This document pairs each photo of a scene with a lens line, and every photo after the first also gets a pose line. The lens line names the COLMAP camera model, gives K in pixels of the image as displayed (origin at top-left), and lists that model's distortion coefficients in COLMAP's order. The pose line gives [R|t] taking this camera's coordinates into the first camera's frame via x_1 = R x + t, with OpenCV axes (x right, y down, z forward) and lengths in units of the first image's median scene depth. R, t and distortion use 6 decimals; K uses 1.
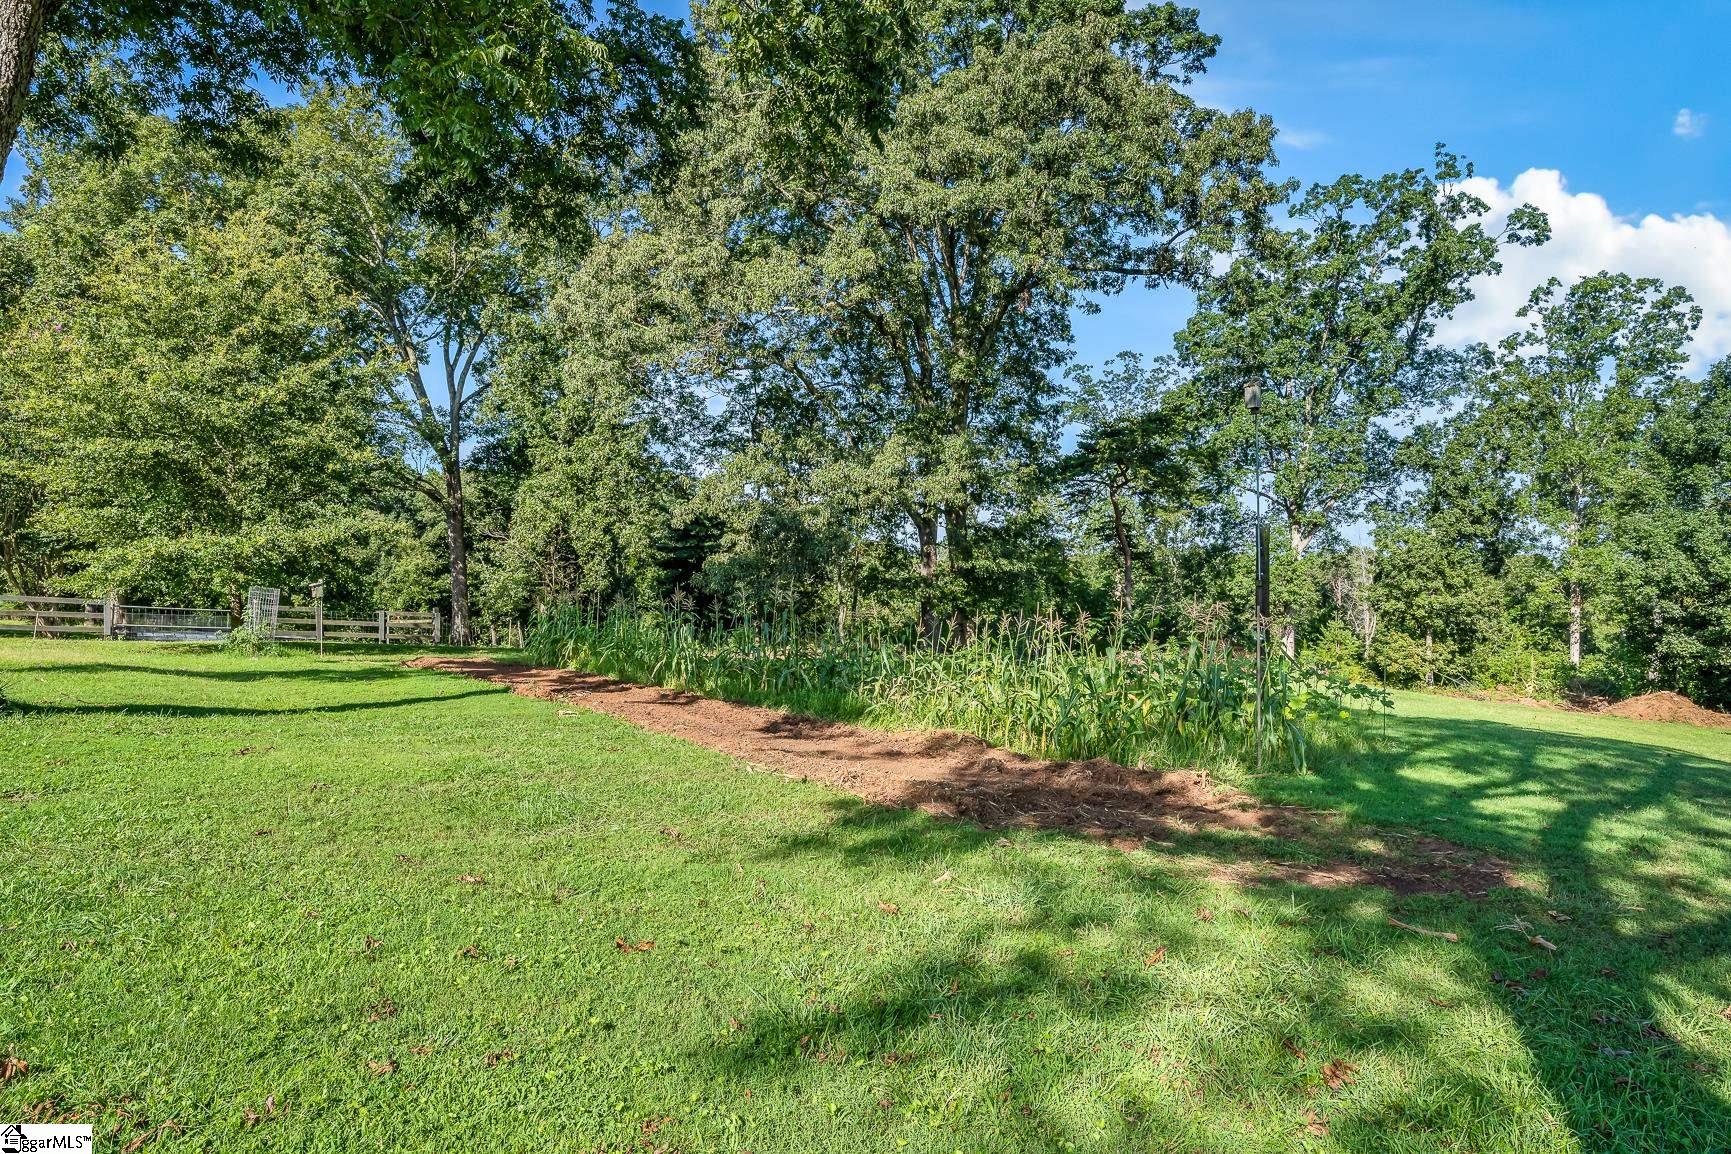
lens RADIAL K [[976.2, 0, 865.5], [0, 976.2, 577.0], [0, 0, 1]] dist [-0.001440, 0.000446]
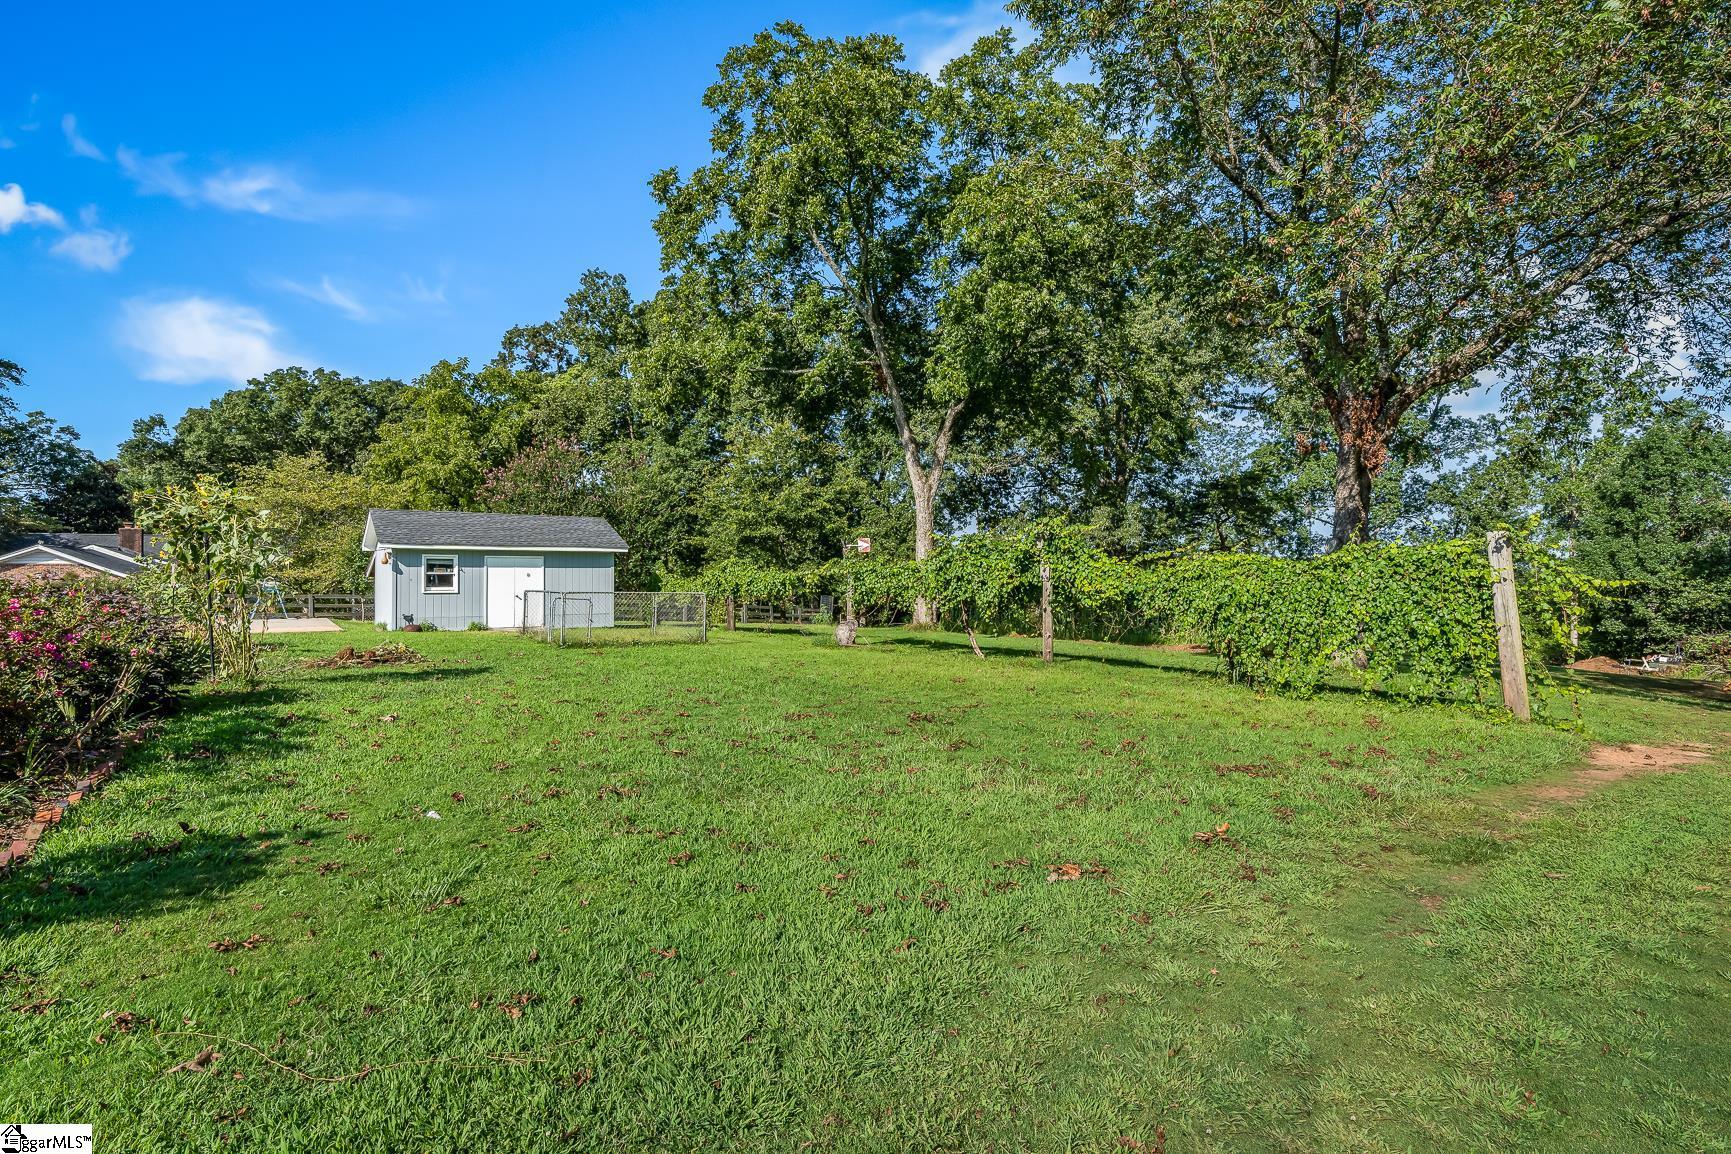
lens RADIAL K [[883.3, 0, 865.5], [0, 883.3, 577.0], [0, 0, 1]] dist [0.002455, -0.000216]
pose [[0.994456, -0.013442, -0.104292, -0.128143], [0.012835, 0.999897, -0.006490, -0.008913], [0.104368, 0.005115, 0.994526, -0.349383]]
